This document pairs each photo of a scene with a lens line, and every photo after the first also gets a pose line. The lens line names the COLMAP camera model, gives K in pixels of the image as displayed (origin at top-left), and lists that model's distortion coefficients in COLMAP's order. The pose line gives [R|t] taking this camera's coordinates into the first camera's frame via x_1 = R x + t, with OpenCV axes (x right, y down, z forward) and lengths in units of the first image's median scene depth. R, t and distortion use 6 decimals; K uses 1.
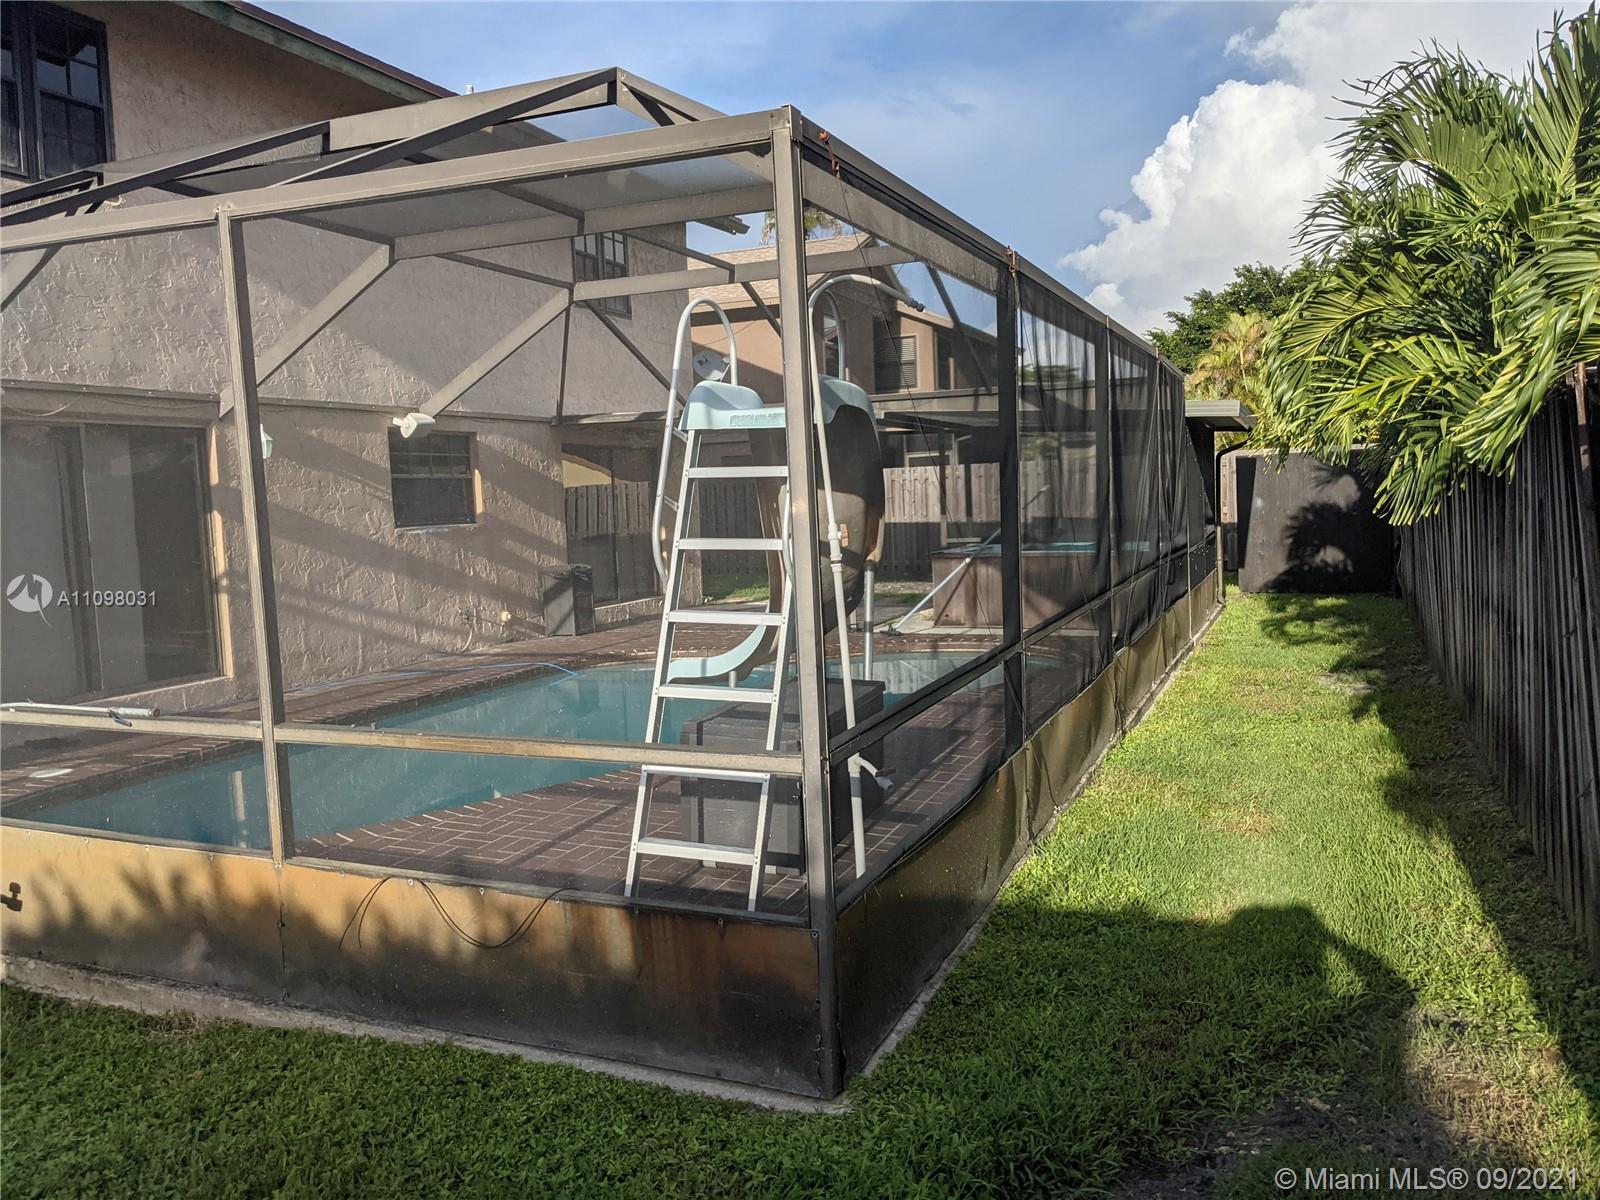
lens RADIAL K [[1251.2, 0, 801.0], [0, 1251.2, 602.9], [0, 0, 1]] dist [0.050213, -0.086123]
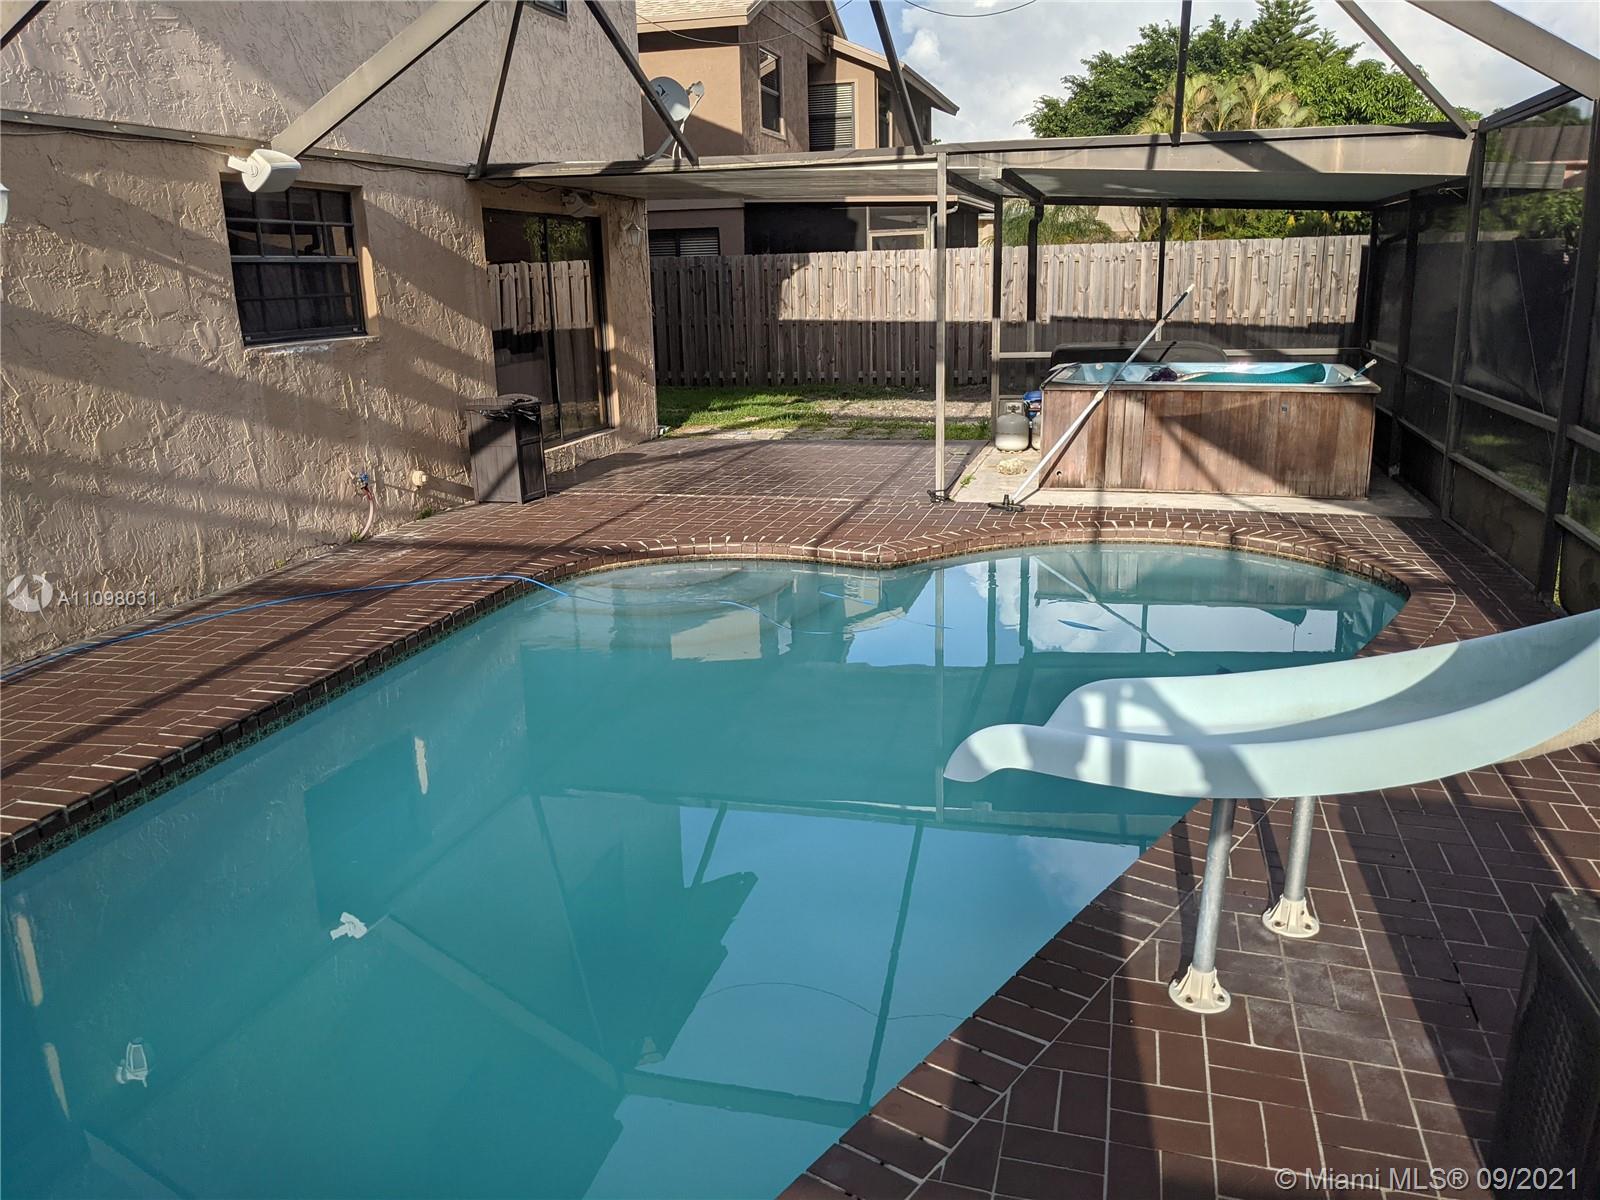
lens RADIAL K [[1251.2, 0, 791.4], [0, 1251.2, 599.7], [0, 0, 1]] dist [0.050213, -0.086123]
pose [[0.992877, -0.015335, 0.118155, -0.125740], [-0.004707, 0.985860, 0.167504, -0.039652], [-0.119053, -0.166867, 0.978765, 0.331456]]
